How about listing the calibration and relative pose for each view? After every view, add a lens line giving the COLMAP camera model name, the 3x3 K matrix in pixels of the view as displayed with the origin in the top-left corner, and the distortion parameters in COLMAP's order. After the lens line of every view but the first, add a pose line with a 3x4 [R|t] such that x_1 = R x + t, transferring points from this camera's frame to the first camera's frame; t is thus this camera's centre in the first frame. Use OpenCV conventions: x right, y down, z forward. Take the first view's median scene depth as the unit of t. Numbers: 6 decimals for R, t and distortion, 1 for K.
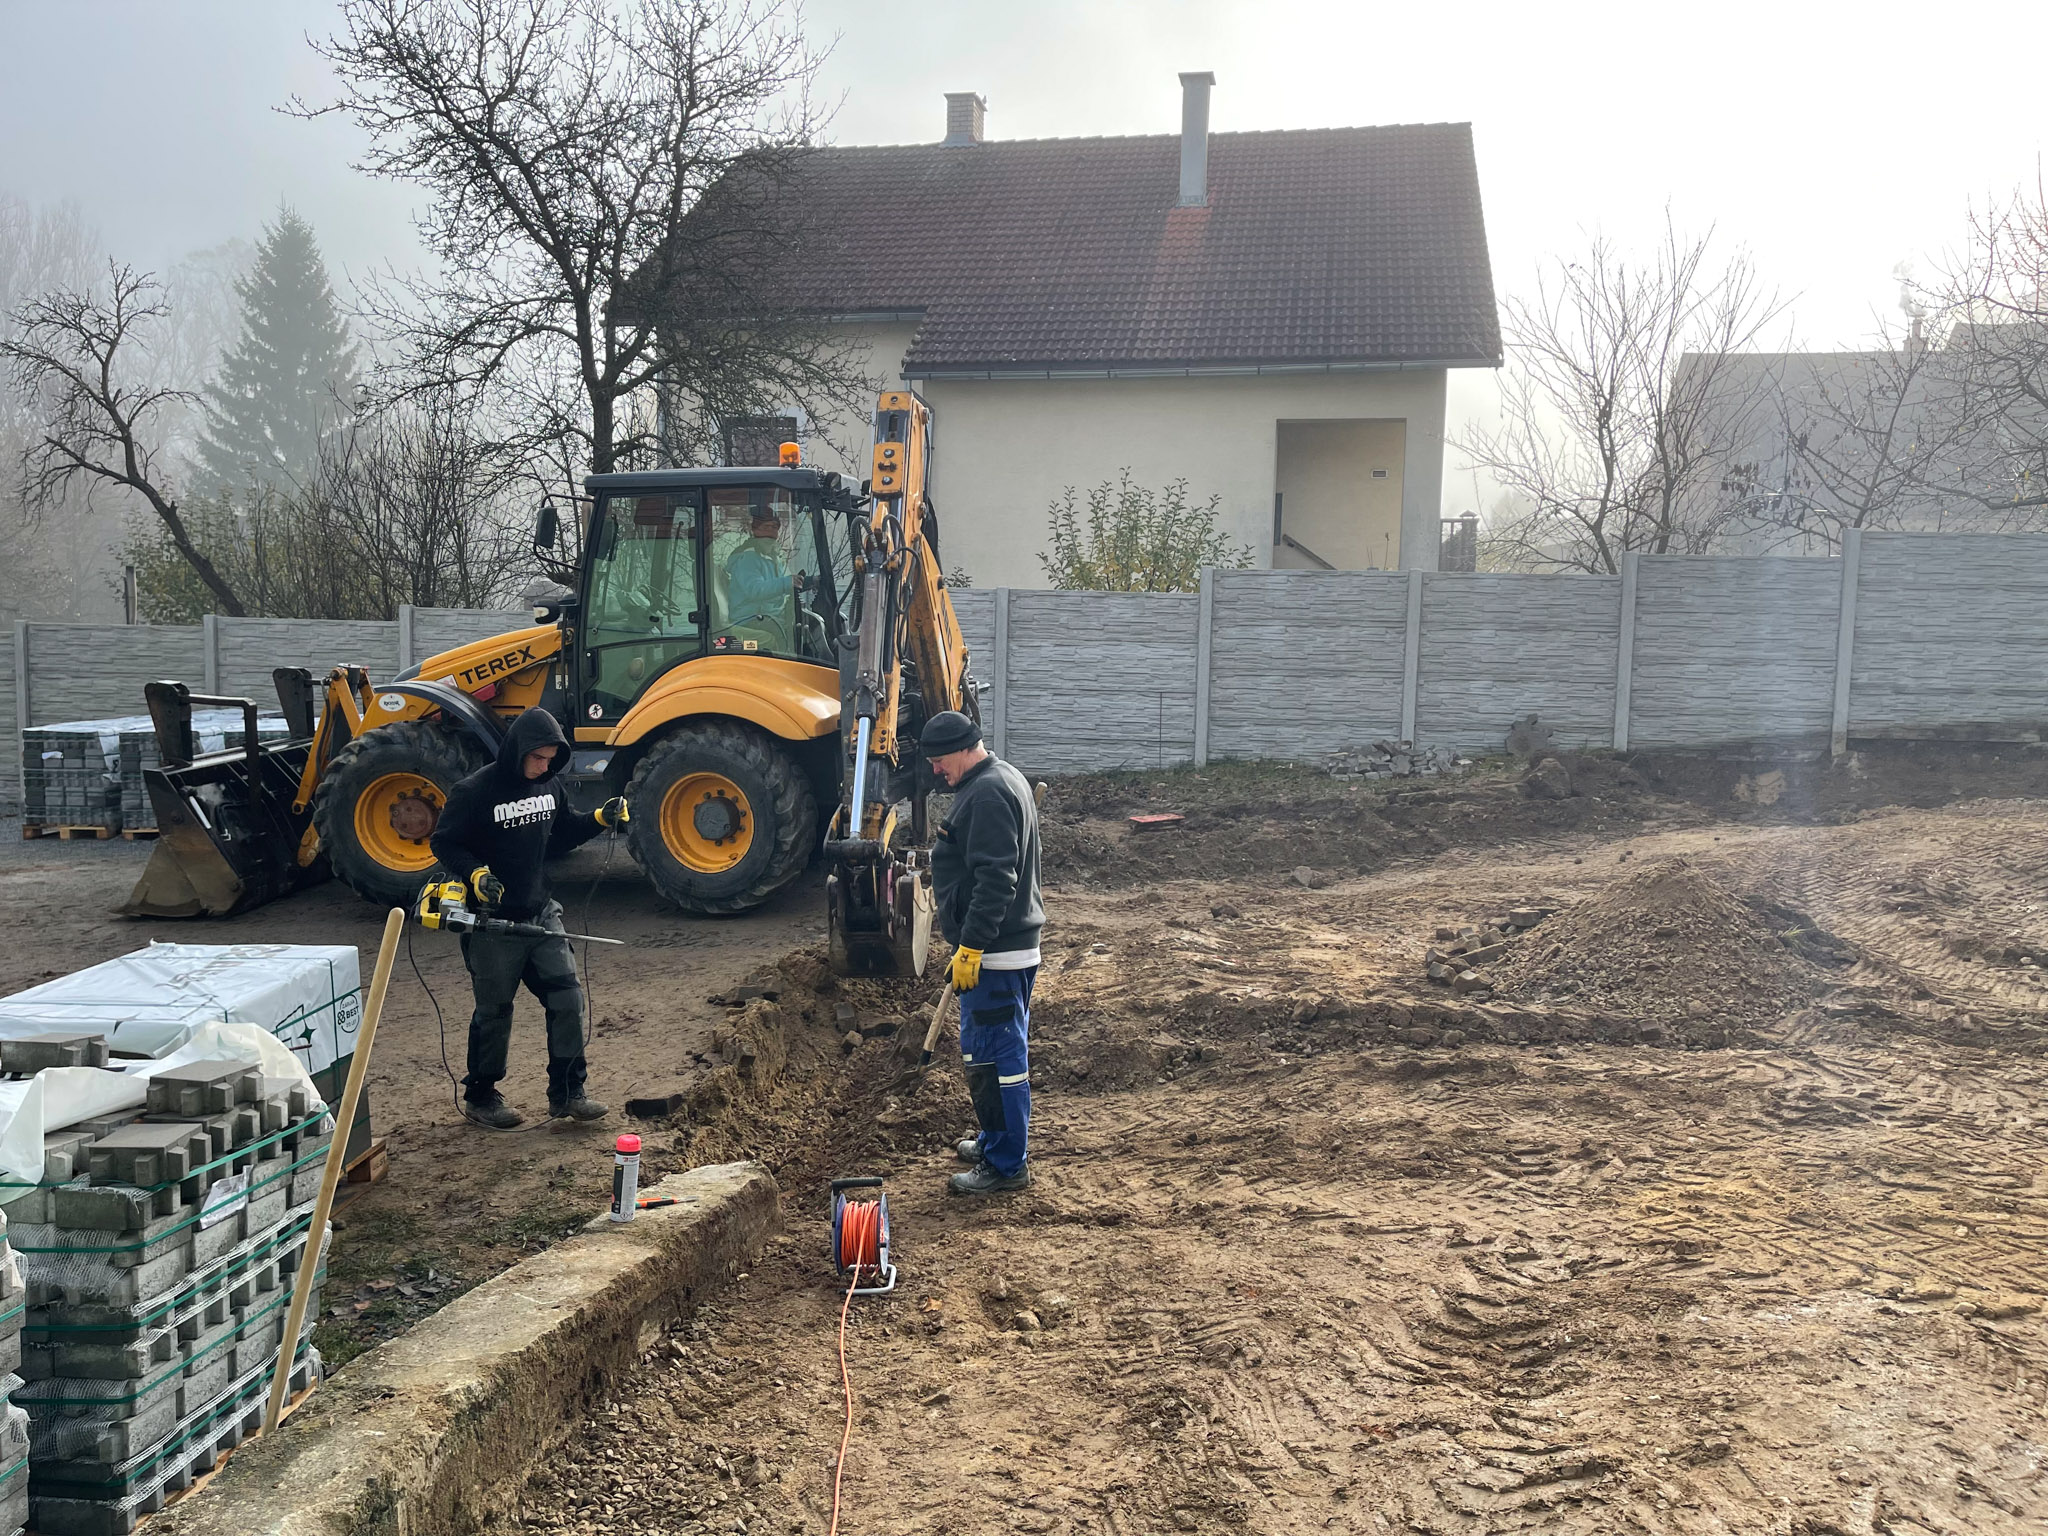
lens RADIAL K [[1541.9, 0, 1025.1], [0, 1541.9, 774.4], [0, 0, 1]] dist [0.072802, -0.079027]
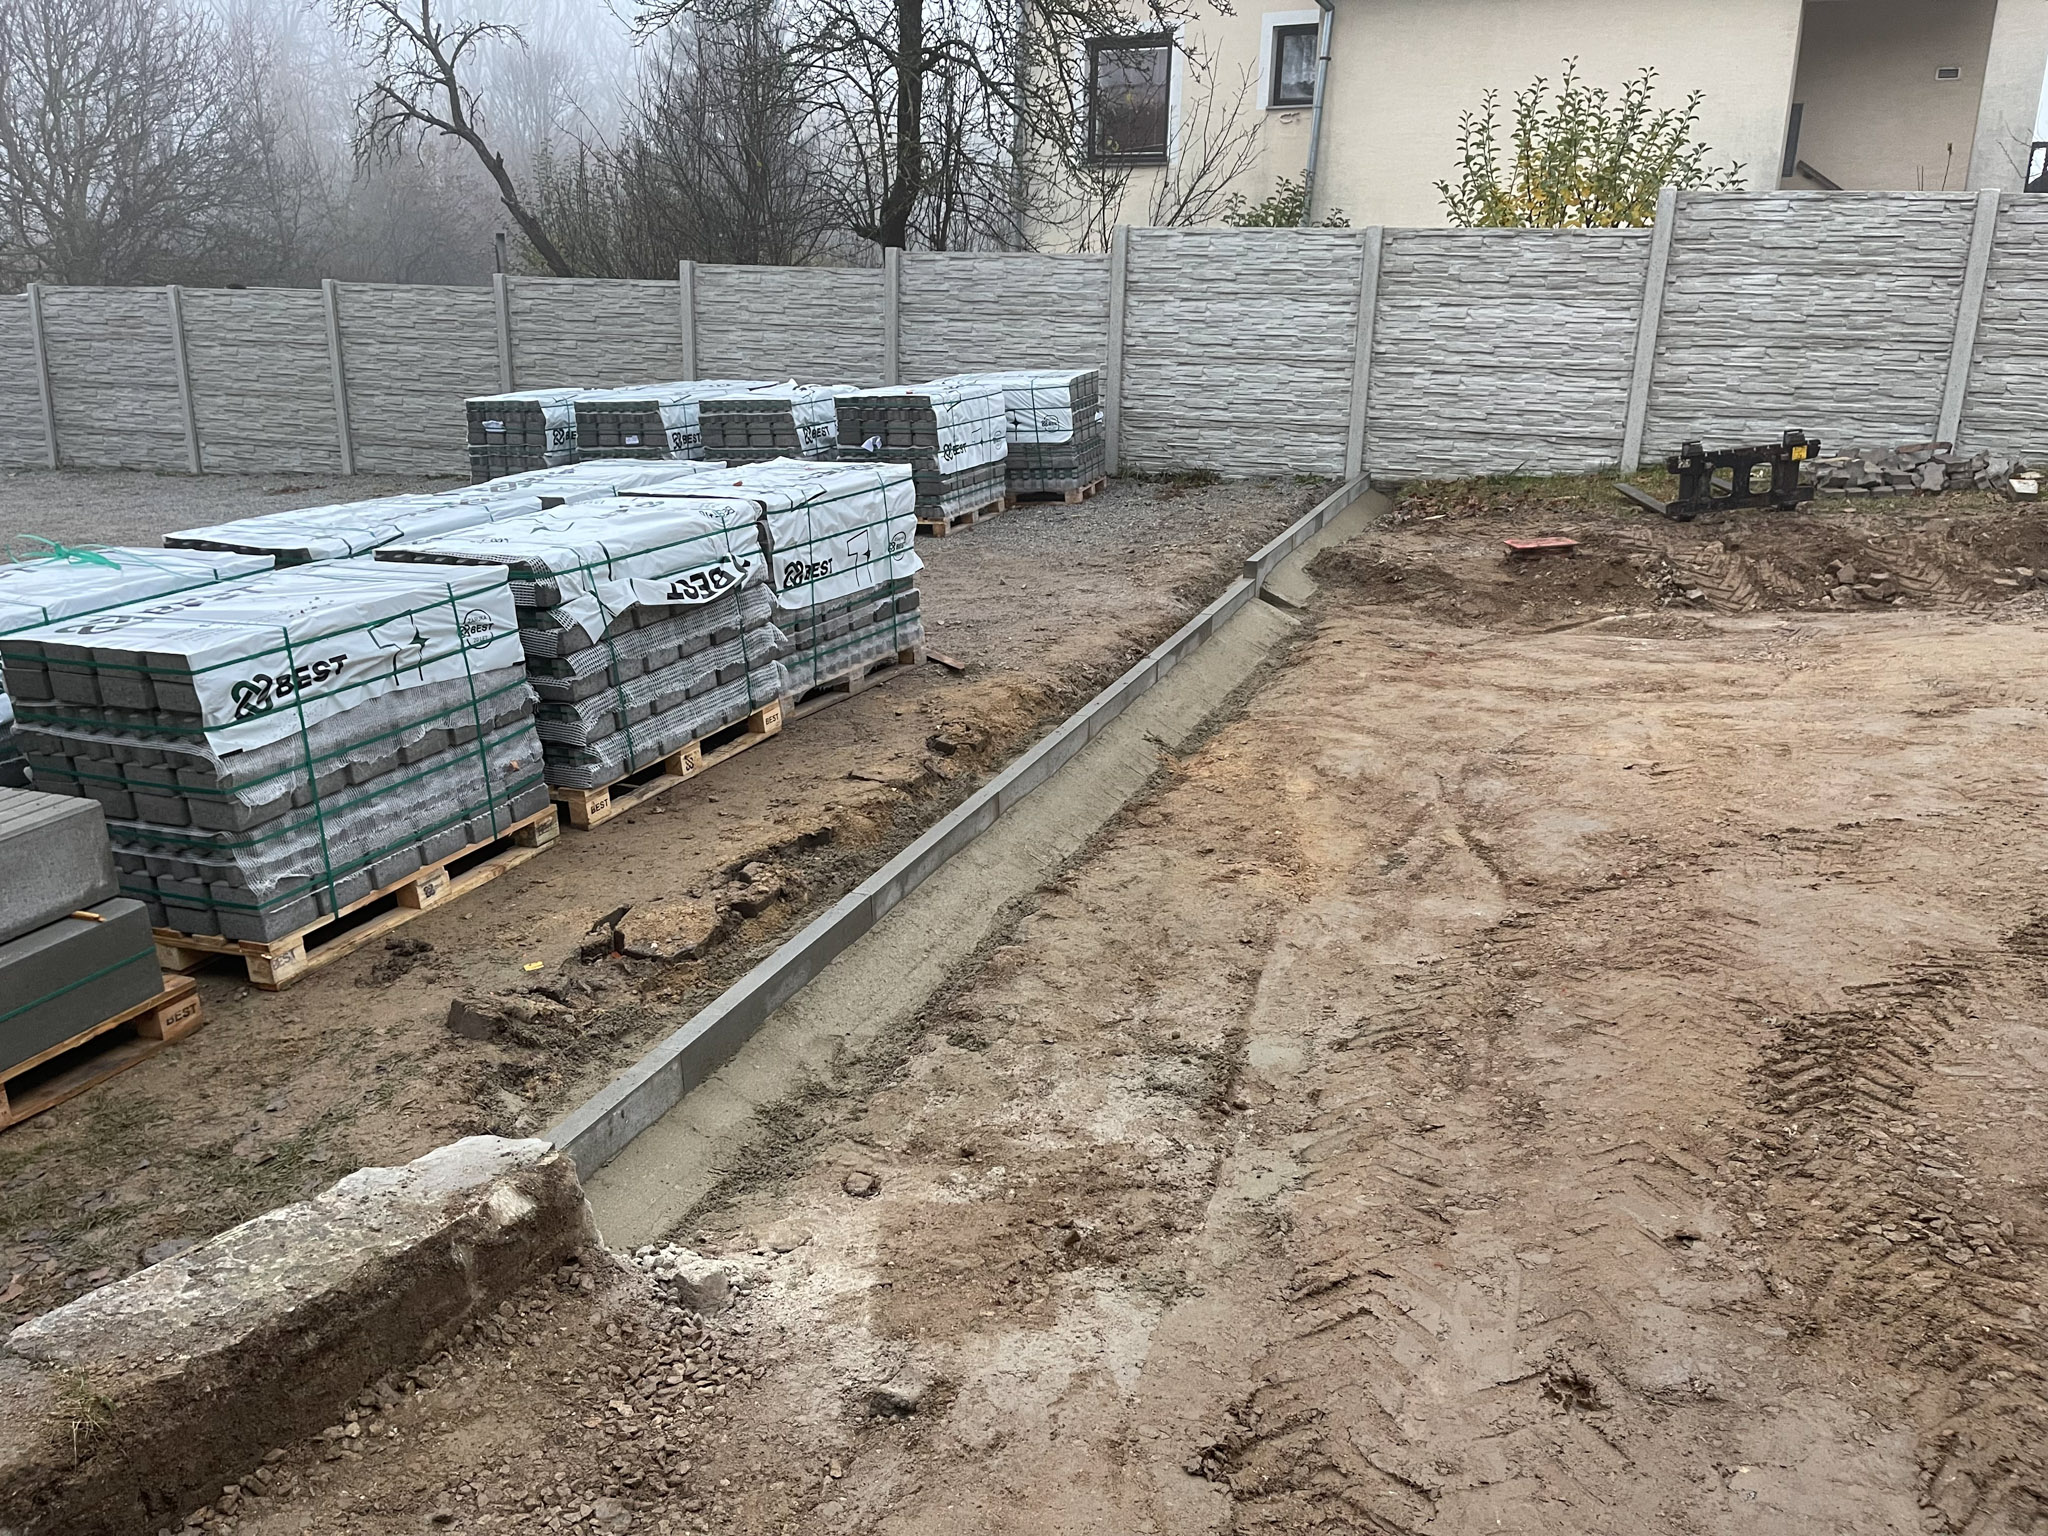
lens RADIAL K [[1554.3, 0, 983.3], [0, 1554.3, 769.3], [0, 0, 1]] dist [0.124843, -0.176051]
pose [[0.956891, 0.082309, -0.278540, 0.036939], [-0.029098, 0.981347, 0.190029, -0.000521], [0.288985, -0.173732, 0.941438, 0.149439]]
